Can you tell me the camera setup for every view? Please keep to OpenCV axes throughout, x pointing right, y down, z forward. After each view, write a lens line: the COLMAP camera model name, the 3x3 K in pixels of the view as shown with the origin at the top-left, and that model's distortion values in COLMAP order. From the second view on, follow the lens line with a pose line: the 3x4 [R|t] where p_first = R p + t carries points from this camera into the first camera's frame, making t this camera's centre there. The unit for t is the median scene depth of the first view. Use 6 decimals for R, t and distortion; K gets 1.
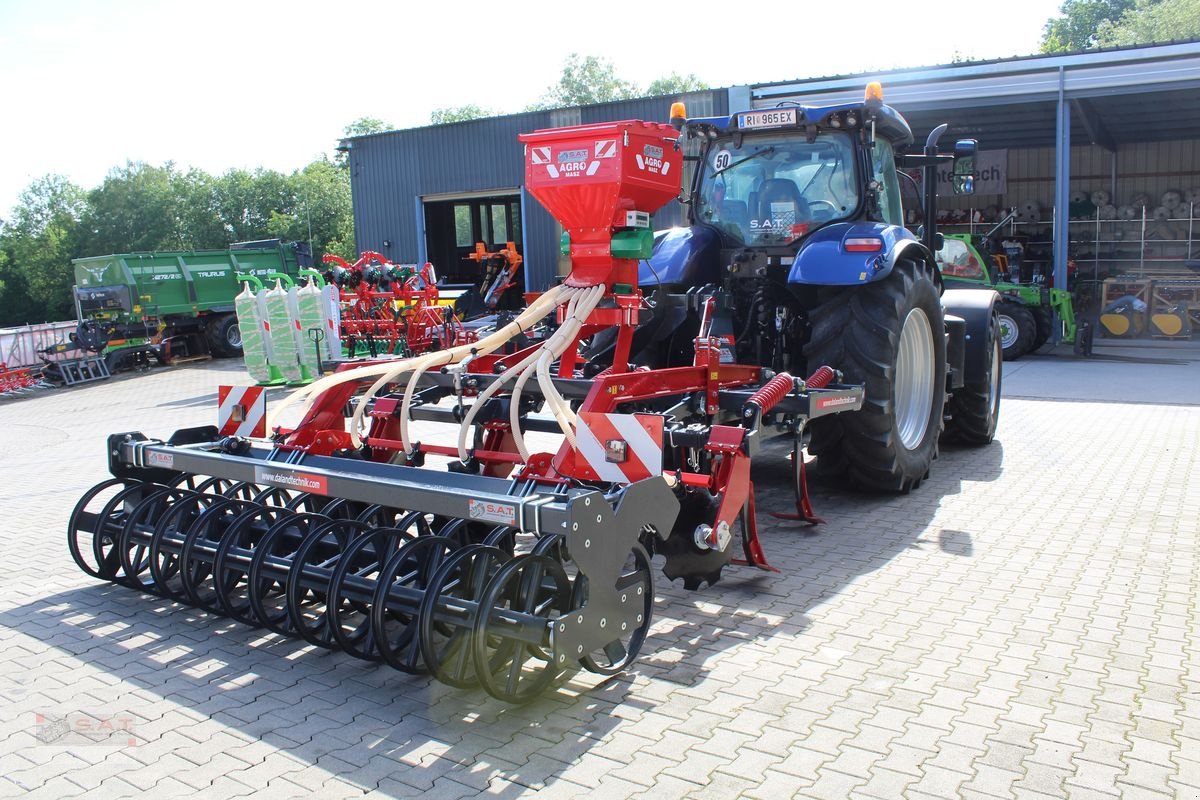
lens RADIAL K [[996.9, 0, 599.9], [0, 996.9, 401.1], [0, 0, 1]] dist [-0.124579, 0.047756]
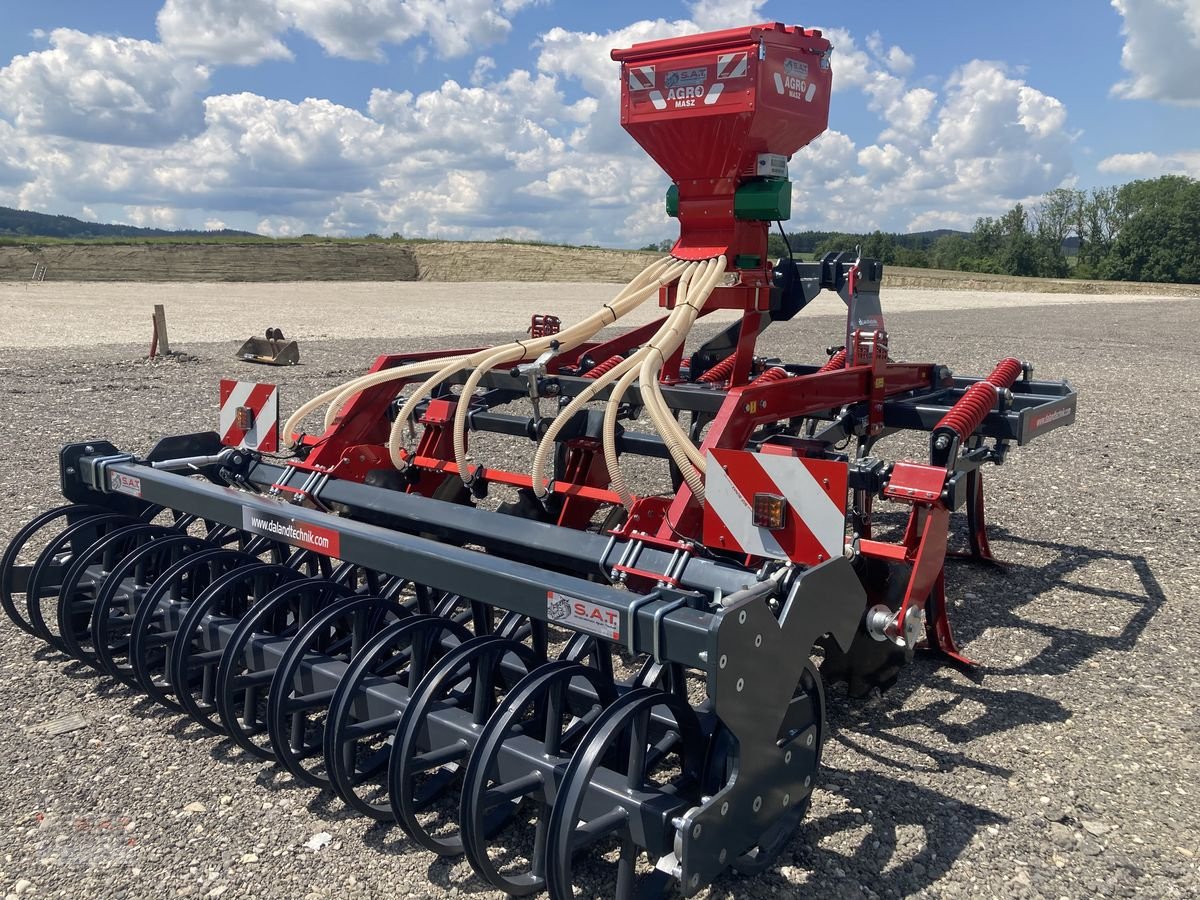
lens RADIAL K [[944.0, 0, 597.8], [0, 944.0, 446.3], [0, 0, 1]] dist [0.114313, -0.003858]
pose [[0.997084, 0.021662, -0.073171, -0.040886], [-0.015417, 0.996273, 0.084864, -0.035253], [0.074737, -0.083488, 0.993702, 0.290216]]
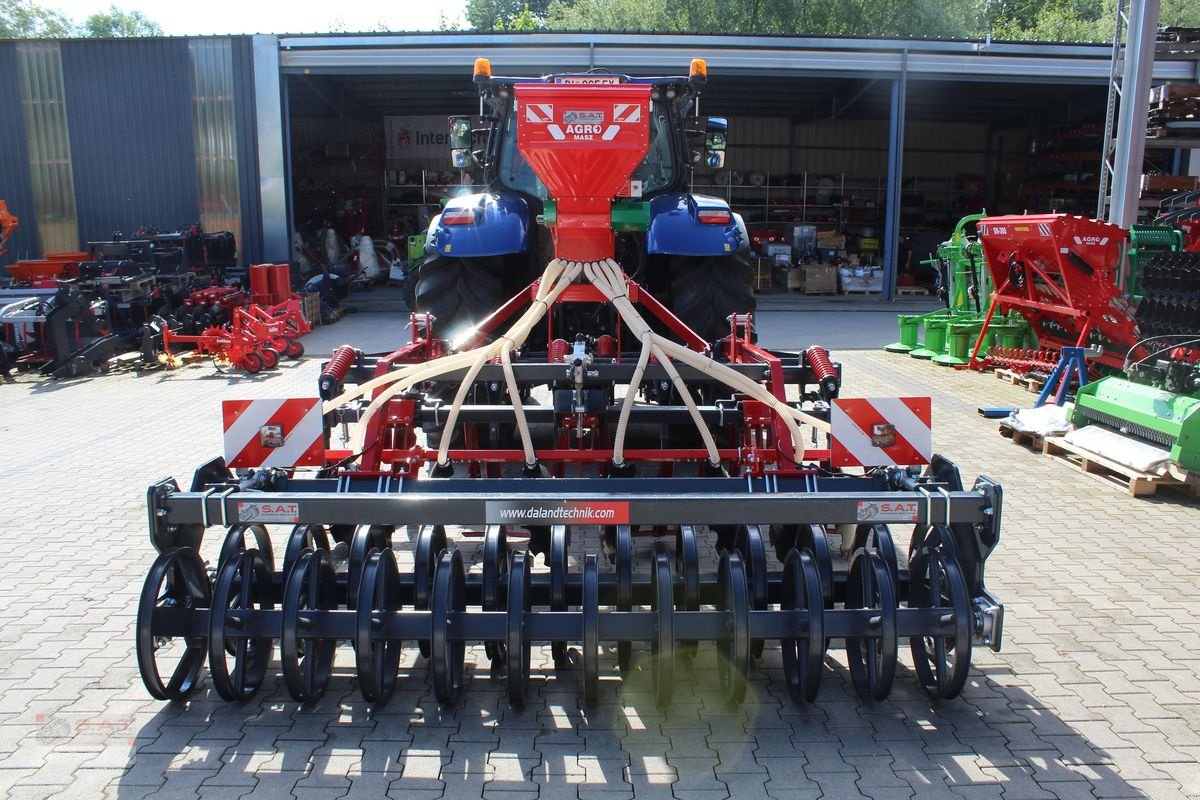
lens RADIAL K [[996.9, 0, 597.7], [0, 996.9, 398.0], [0, 0, 1]] dist [-0.124579, 0.047756]
pose [[0.834785, -0.078426, 0.544961, -0.608201], [0.057506, 0.996809, 0.055363, -0.046113], [-0.547564, -0.014877, 0.836631, 0.264853]]
